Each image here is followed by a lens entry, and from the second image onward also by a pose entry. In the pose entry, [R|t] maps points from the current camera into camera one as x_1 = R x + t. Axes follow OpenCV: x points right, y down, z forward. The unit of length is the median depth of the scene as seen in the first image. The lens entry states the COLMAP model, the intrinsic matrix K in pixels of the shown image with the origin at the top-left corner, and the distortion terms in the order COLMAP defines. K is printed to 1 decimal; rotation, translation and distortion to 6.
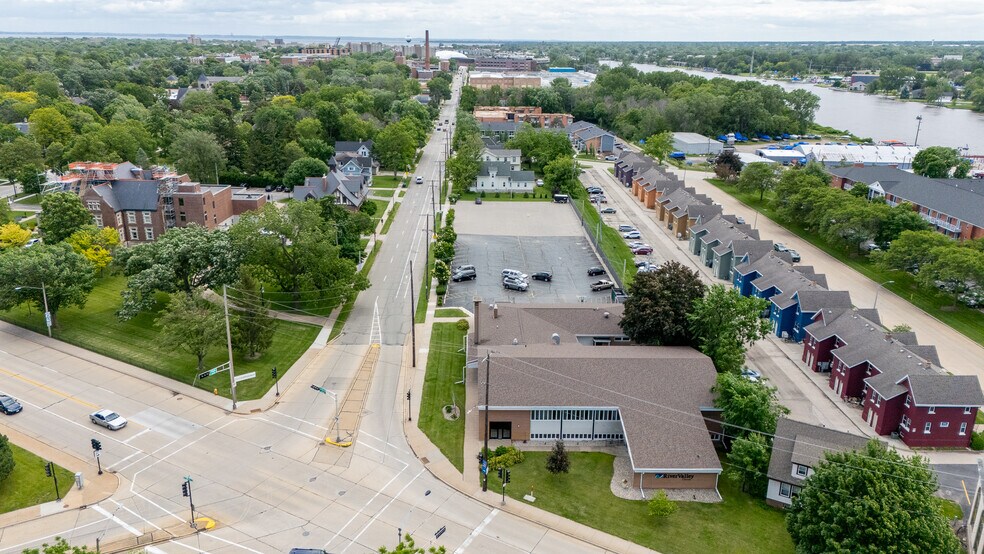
lens RADIAL K [[715.3, 0, 489.3], [0, 715.3, 276.2], [0, 0, 1]] dist [0.090812, -0.089698]
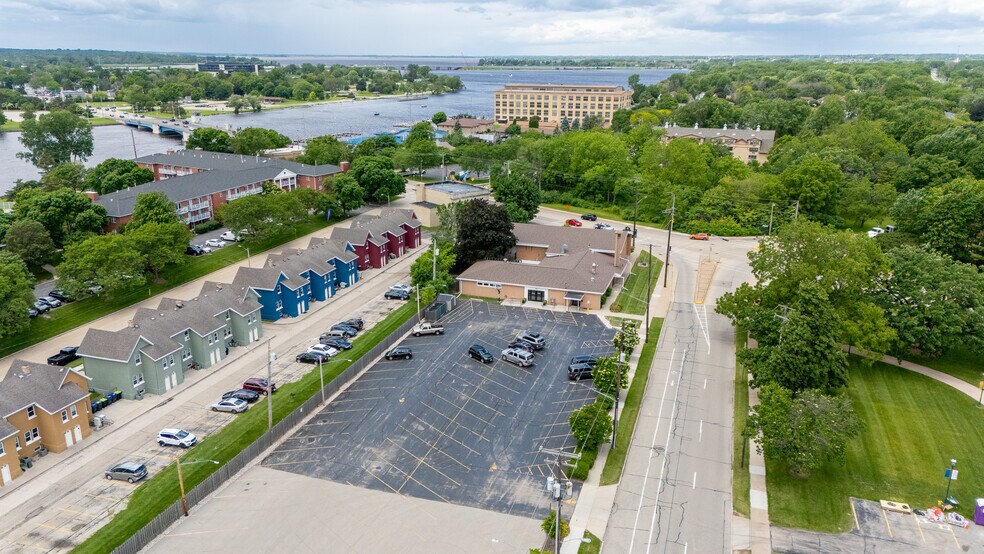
lens RADIAL K [[715.3, 0, 489.3], [0, 715.3, 276.2], [0, 0, 1]] dist [0.090812, -0.089698]
pose [[-0.941334, -0.111352, 0.318577, -0.209295], [0.092845, 0.822119, 0.561694, -0.629979], [-0.324454, 0.558320, -0.763550, 2.001170]]
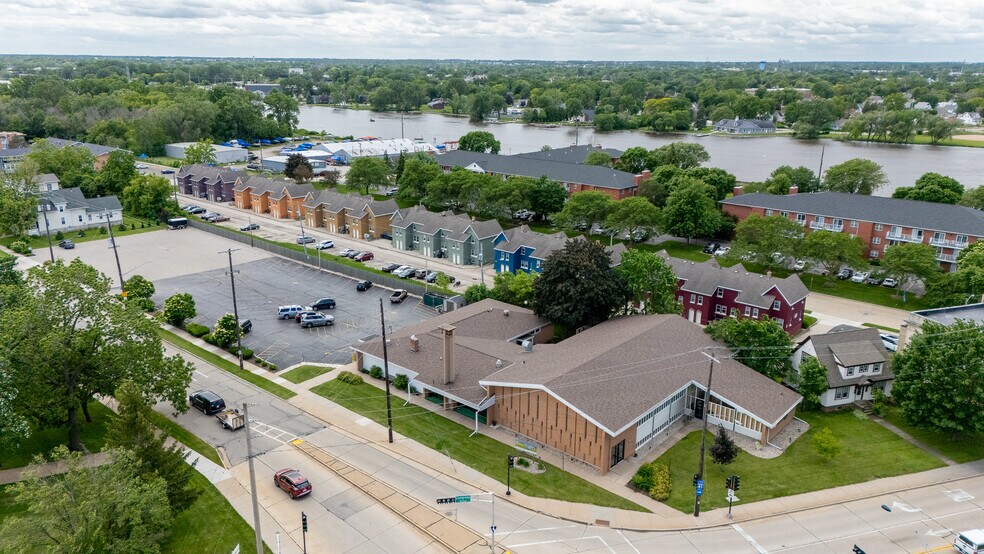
lens RADIAL K [[715.3, 0, 489.3], [0, 715.3, 276.2], [0, 0, 1]] dist [0.090812, -0.089698]
pose [[0.670478, -0.213483, 0.710552, -0.498077], [0.227260, 0.970768, 0.077221, -0.068071], [-0.706267, 0.109705, 0.699394, 0.378648]]
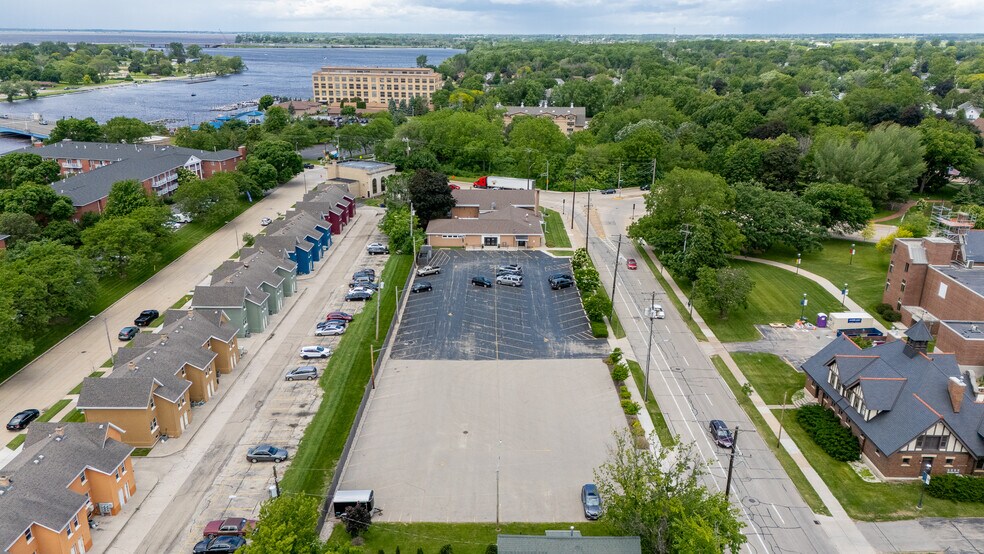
lens RADIAL K [[715.3, 0, 489.3], [0, 715.3, 276.2], [0, 0, 1]] dist [0.090812, -0.089698]
pose [[-0.999563, -0.022508, 0.019154, 0.059938], [-0.006577, 0.801225, 0.598327, -0.790620], [-0.028814, 0.597940, -0.801023, 2.364758]]
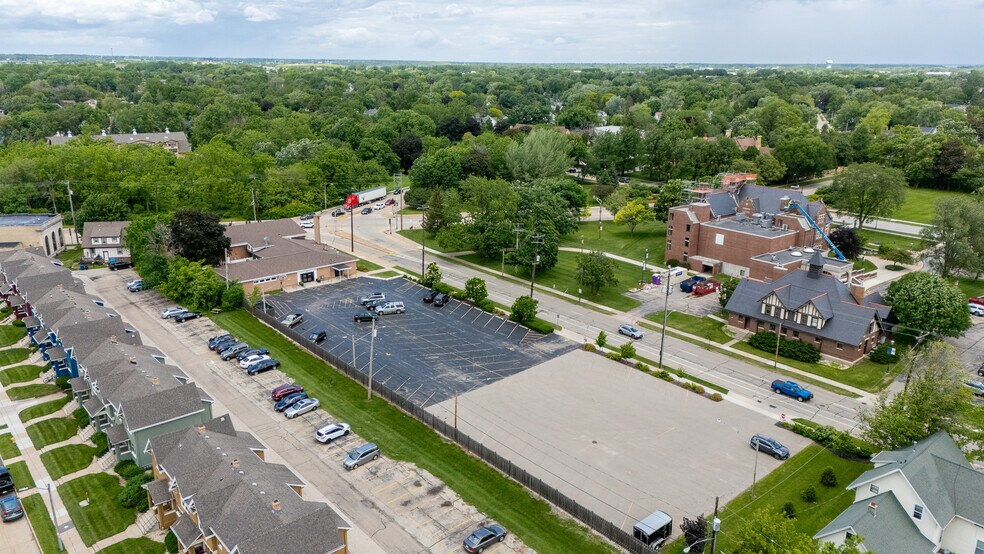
lens RADIAL K [[715.3, 0, 489.3], [0, 715.3, 276.2], [0, 0, 1]] dist [0.090812, -0.089698]
pose [[-0.766118, 0.168188, -0.620303, 0.668983], [-0.215153, 0.842349, 0.494122, -0.690593], [0.605617, 0.512016, -0.609153, 2.141040]]
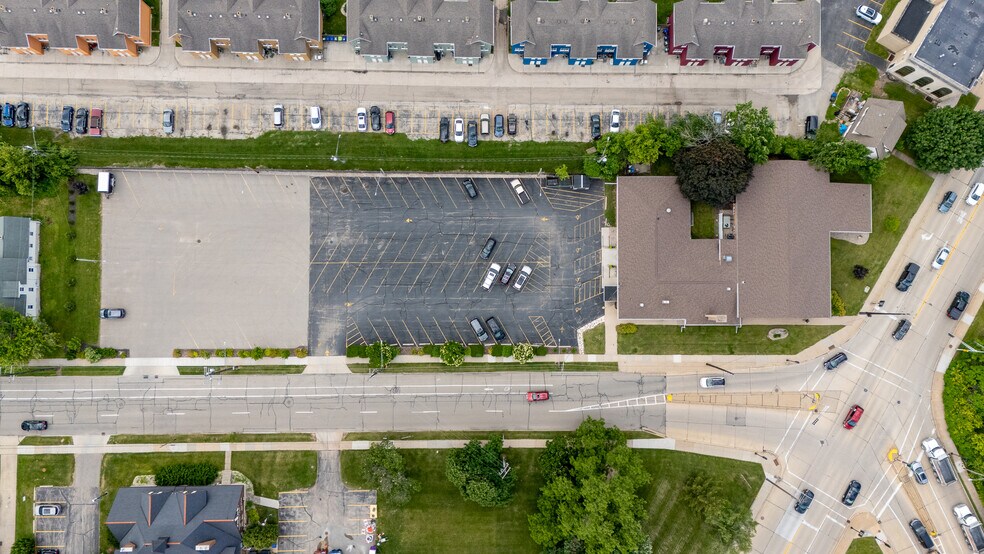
lens RADIAL K [[715.3, 0, 489.3], [0, 715.3, 276.2], [0, 0, 1]] dist [0.090812, -0.089698]
pose [[0.019539, -0.999626, 0.019134, 0.023544], [0.288567, 0.023962, 0.957160, -1.220778], [-0.957260, -0.013180, 0.288927, 0.953785]]
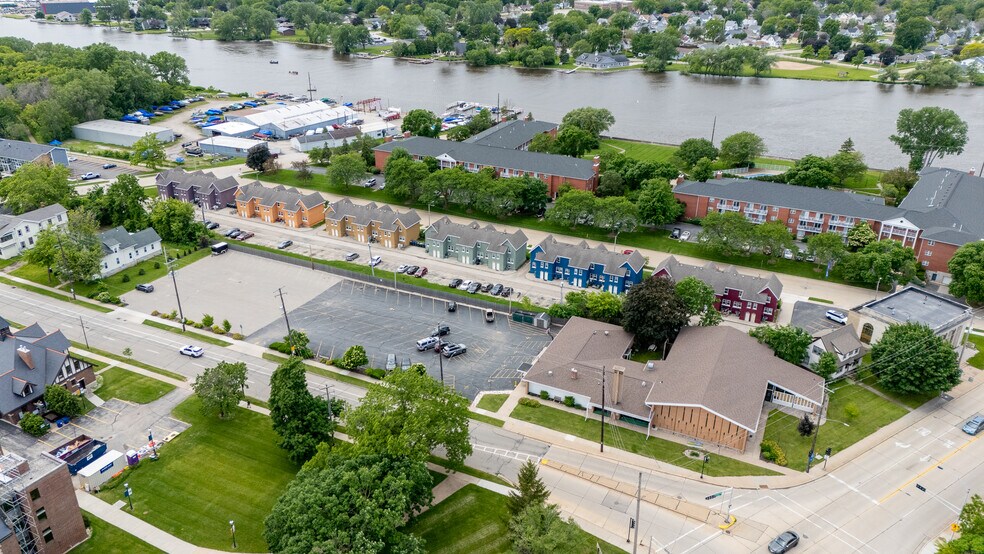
lens RADIAL K [[715.3, 0, 489.3], [0, 715.3, 276.2], [0, 0, 1]] dist [0.090812, -0.089698]
pose [[0.450530, -0.378121, 0.808732, -0.934840], [0.271749, 0.920974, 0.279213, -0.458308], [-0.850397, 0.093978, 0.517680, 0.519722]]
